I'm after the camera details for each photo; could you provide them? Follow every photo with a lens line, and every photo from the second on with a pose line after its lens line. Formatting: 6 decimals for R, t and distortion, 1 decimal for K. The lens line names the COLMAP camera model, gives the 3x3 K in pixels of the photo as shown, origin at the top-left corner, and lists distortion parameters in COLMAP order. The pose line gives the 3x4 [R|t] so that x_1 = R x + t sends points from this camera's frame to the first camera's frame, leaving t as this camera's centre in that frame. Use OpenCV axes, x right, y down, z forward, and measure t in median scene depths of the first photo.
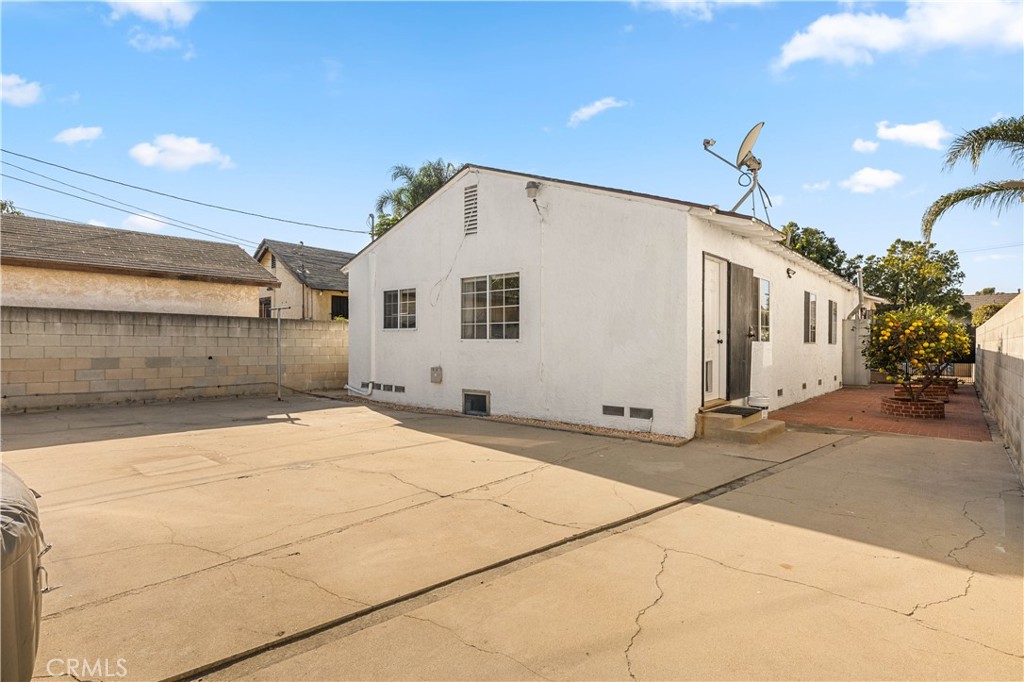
lens RADIAL K [[518.1, 0, 515.2], [0, 518.1, 341.9], [0, 0, 1]] dist [-0.004607, 0.002086]
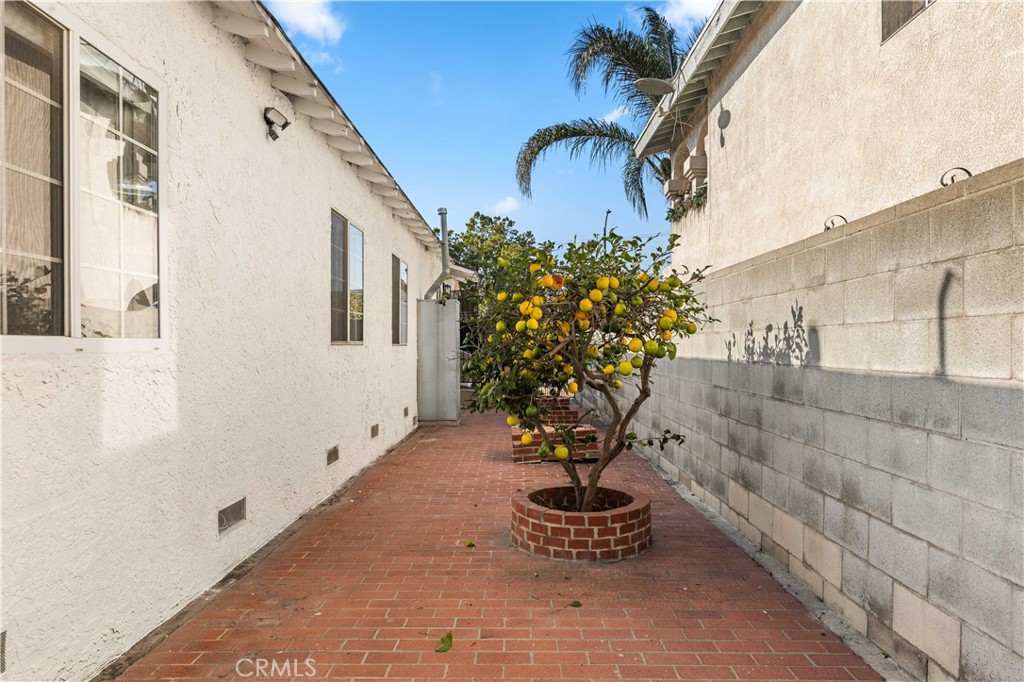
lens RADIAL K [[677.8, 0, 514.0], [0, 677.8, 341.2], [0, 0, 1]] dist [0.008156, -0.001886]
pose [[0.761948, -0.004946, 0.647619, 0.248325], [0.007057, 0.999975, -0.000665, 0.001635], [-0.647600, 0.005077, 0.761964, 0.390926]]
